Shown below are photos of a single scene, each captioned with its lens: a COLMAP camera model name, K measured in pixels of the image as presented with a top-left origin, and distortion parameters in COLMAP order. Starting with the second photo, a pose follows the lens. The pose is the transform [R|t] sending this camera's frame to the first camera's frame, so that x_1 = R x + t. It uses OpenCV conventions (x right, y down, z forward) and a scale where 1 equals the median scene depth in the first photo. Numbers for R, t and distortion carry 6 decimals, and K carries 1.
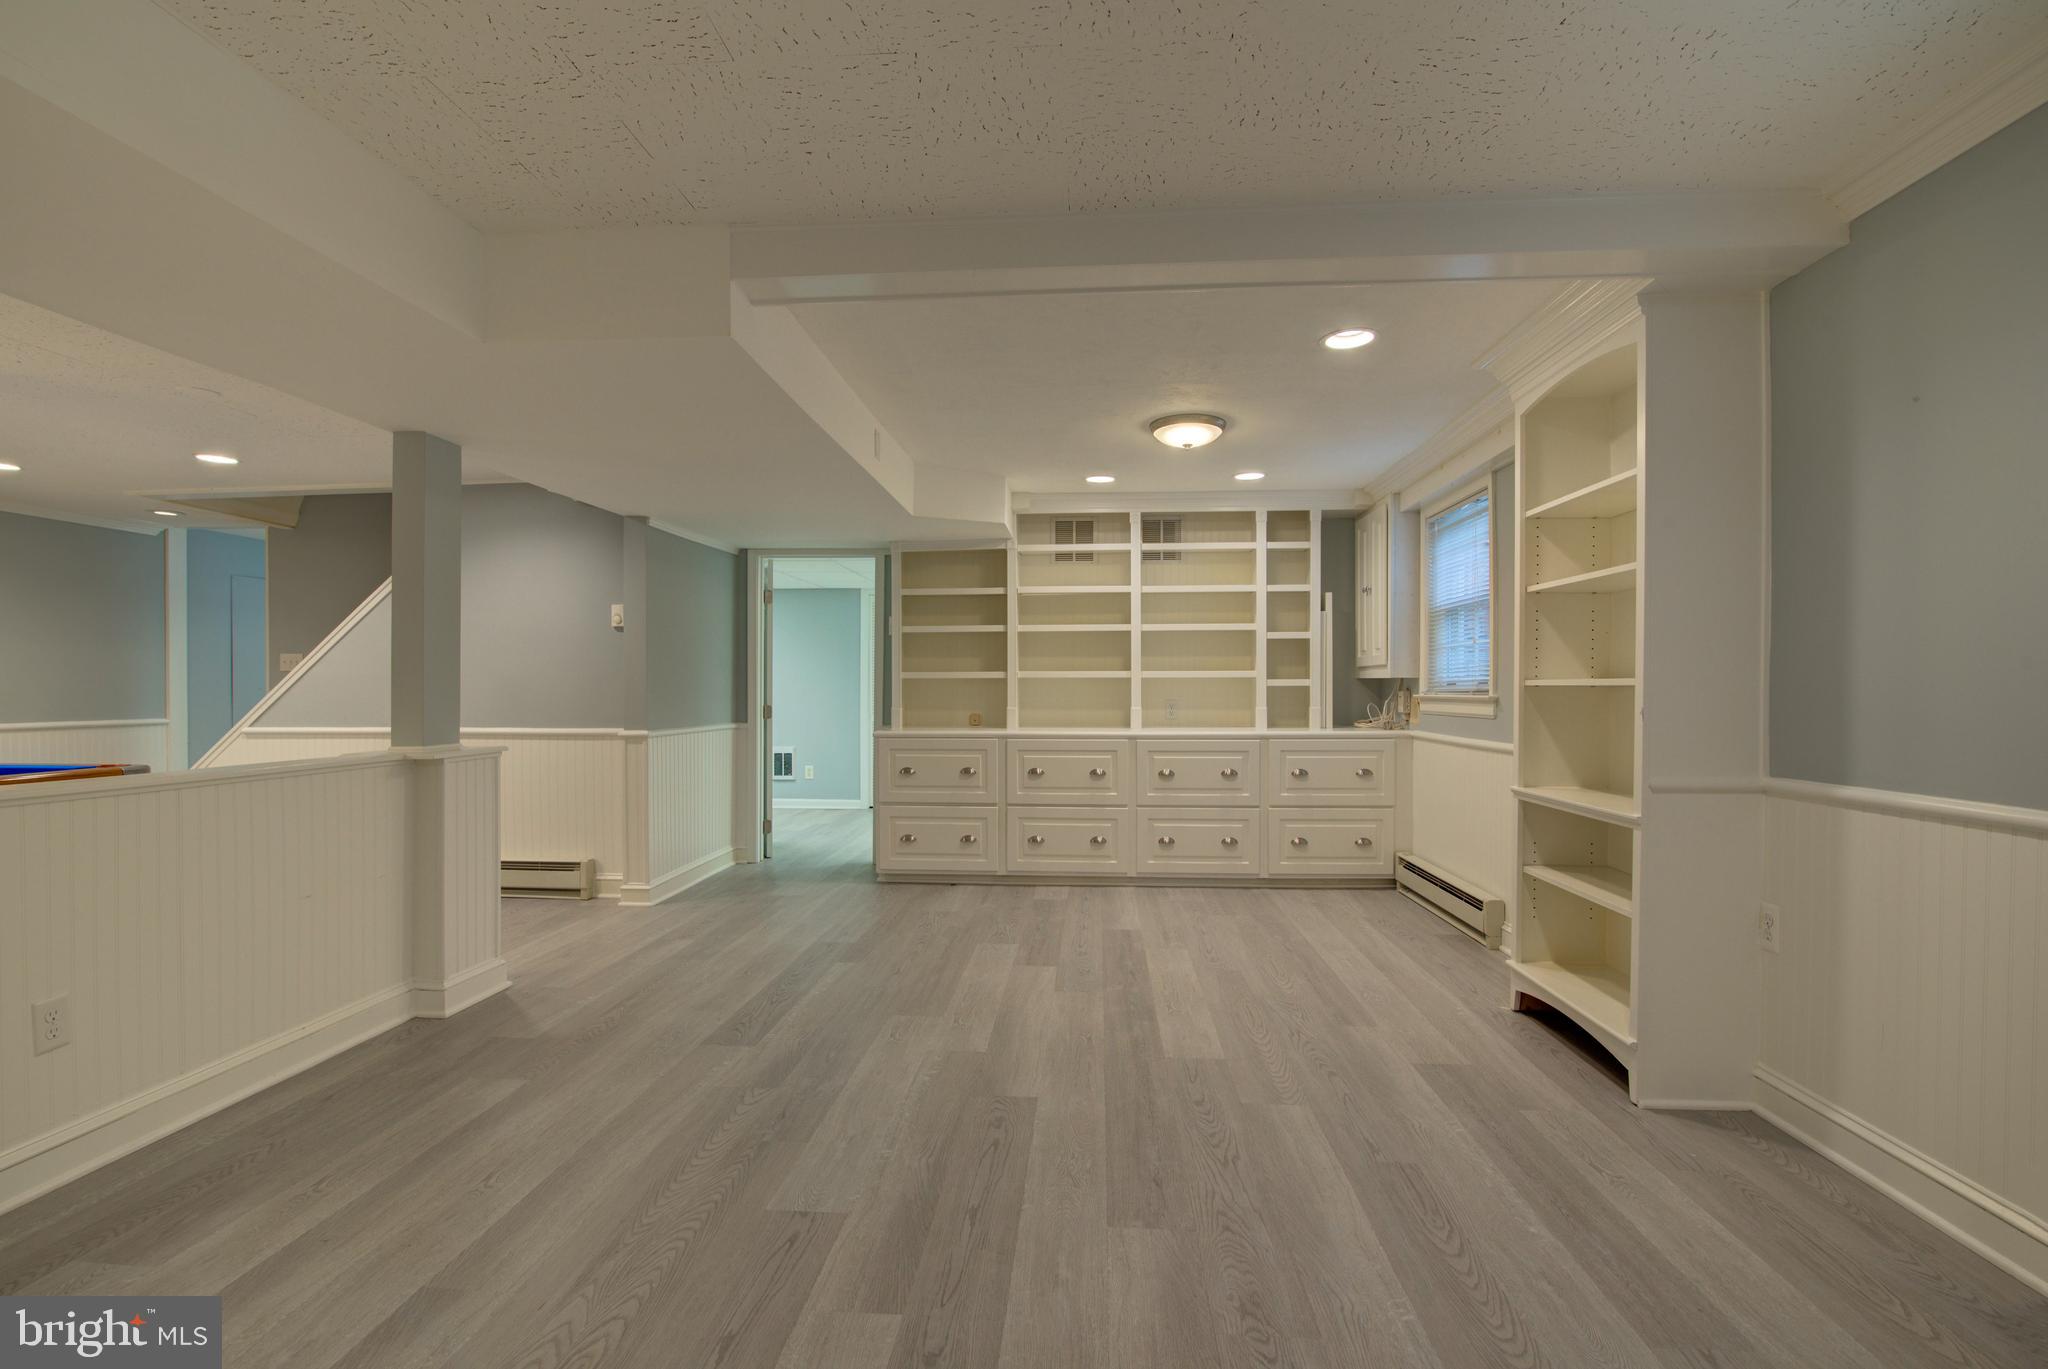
lens RADIAL K [[939.4, 0, 1010.4], [0, 939.4, 686.6], [0, 0, 1]] dist [-0.021226, 0.001670]
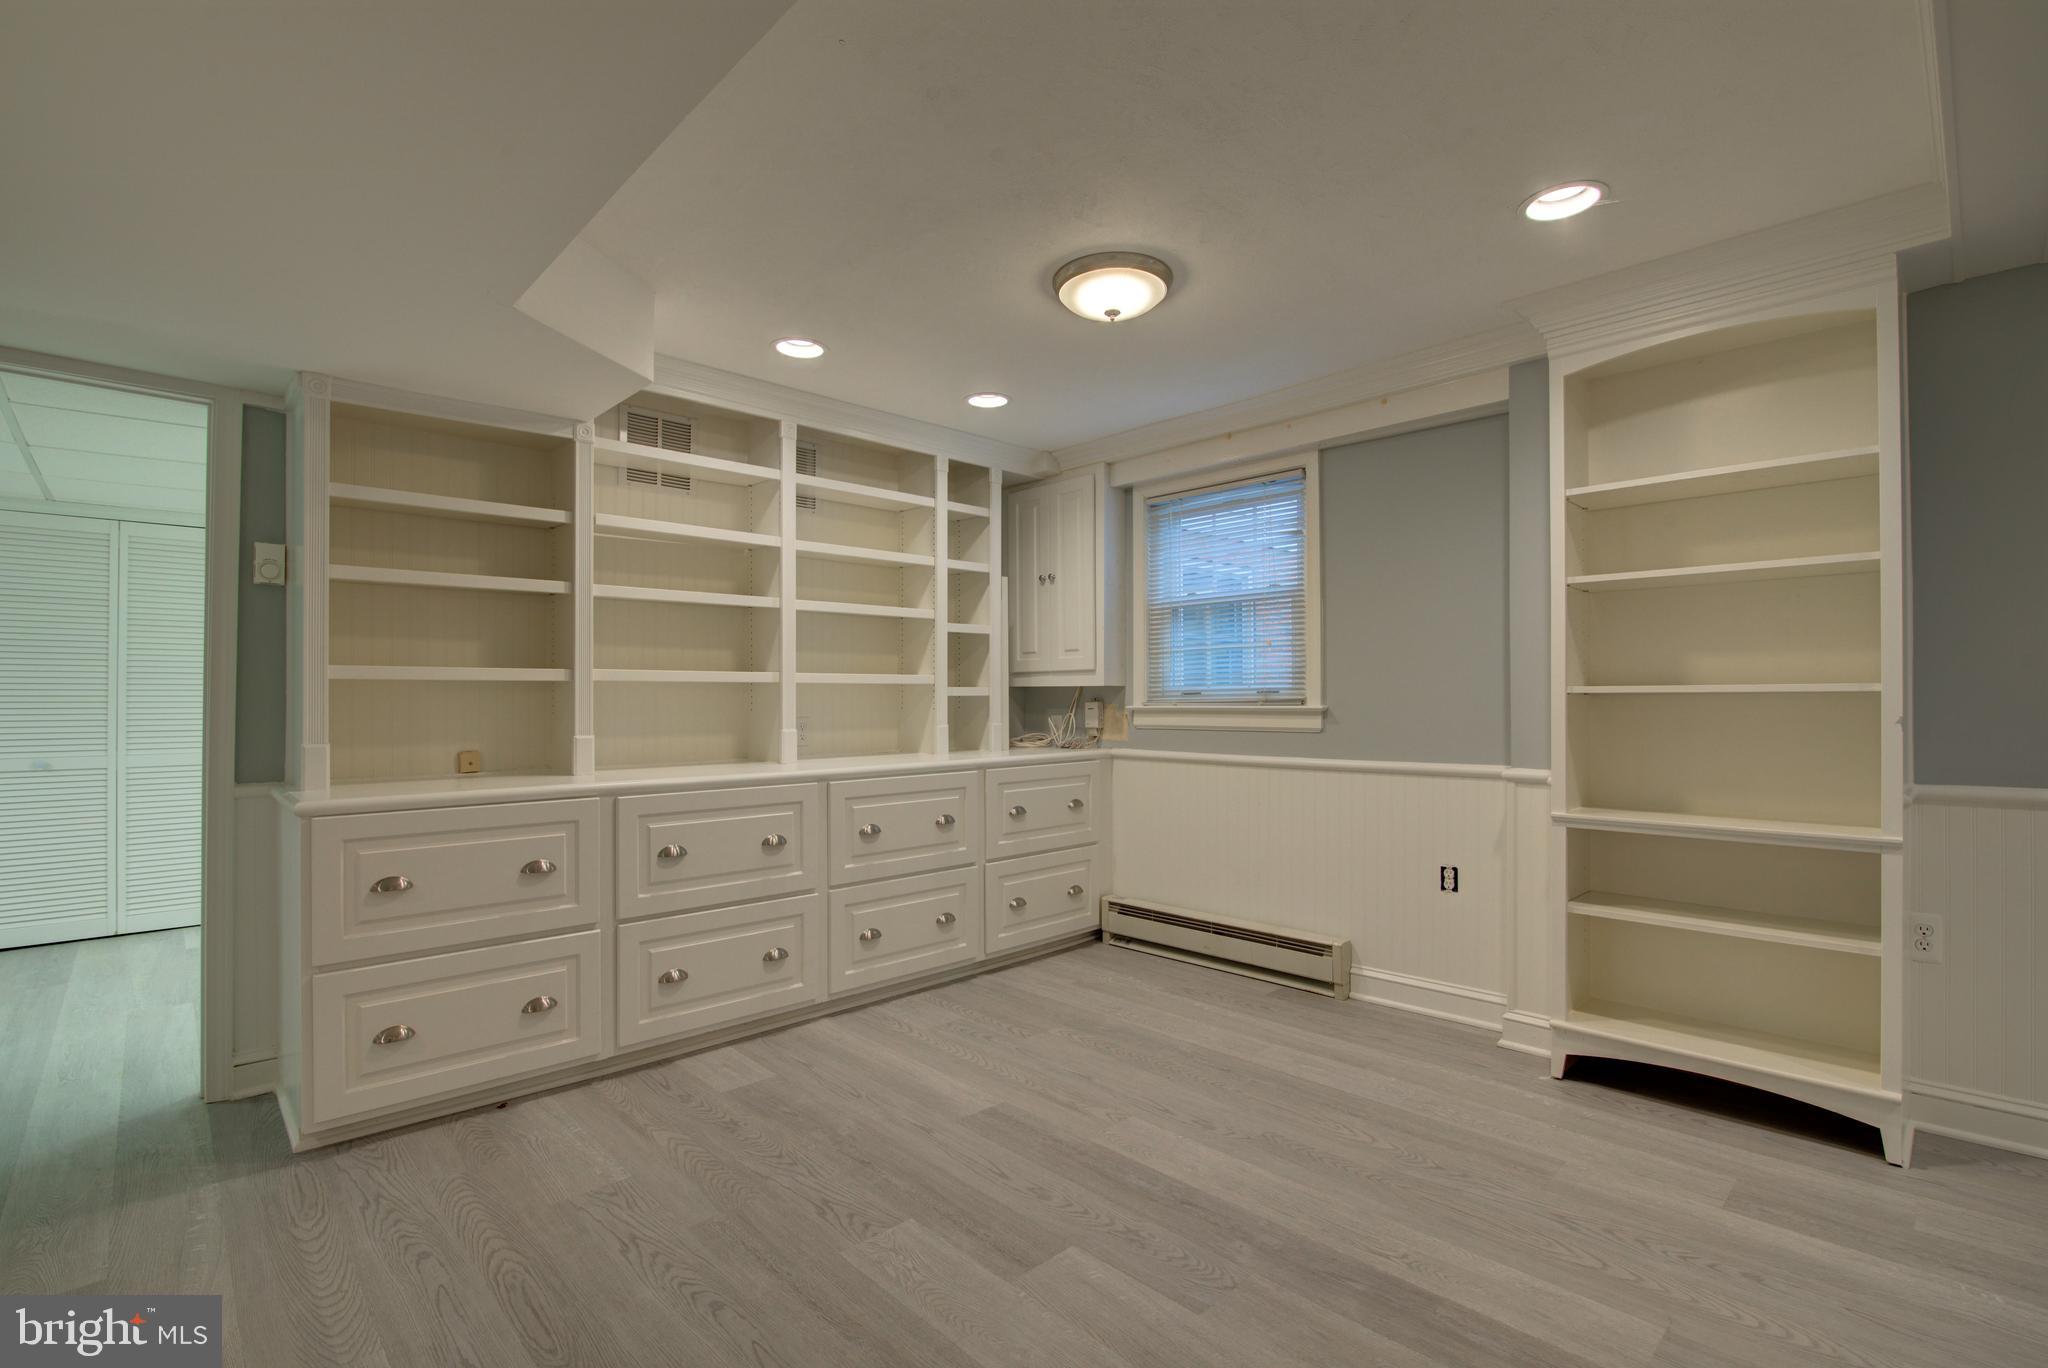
lens RADIAL K [[939.4, 0, 1032.7], [0, 939.4, 690.0], [0, 0, 1]] dist [-0.021226, 0.001670]
pose [[0.658107, 0.004880, 0.752908, -0.248645], [0.002300, 0.999961, -0.008491, 0.001124], [-0.752921, 0.007320, 0.658071, 0.488058]]
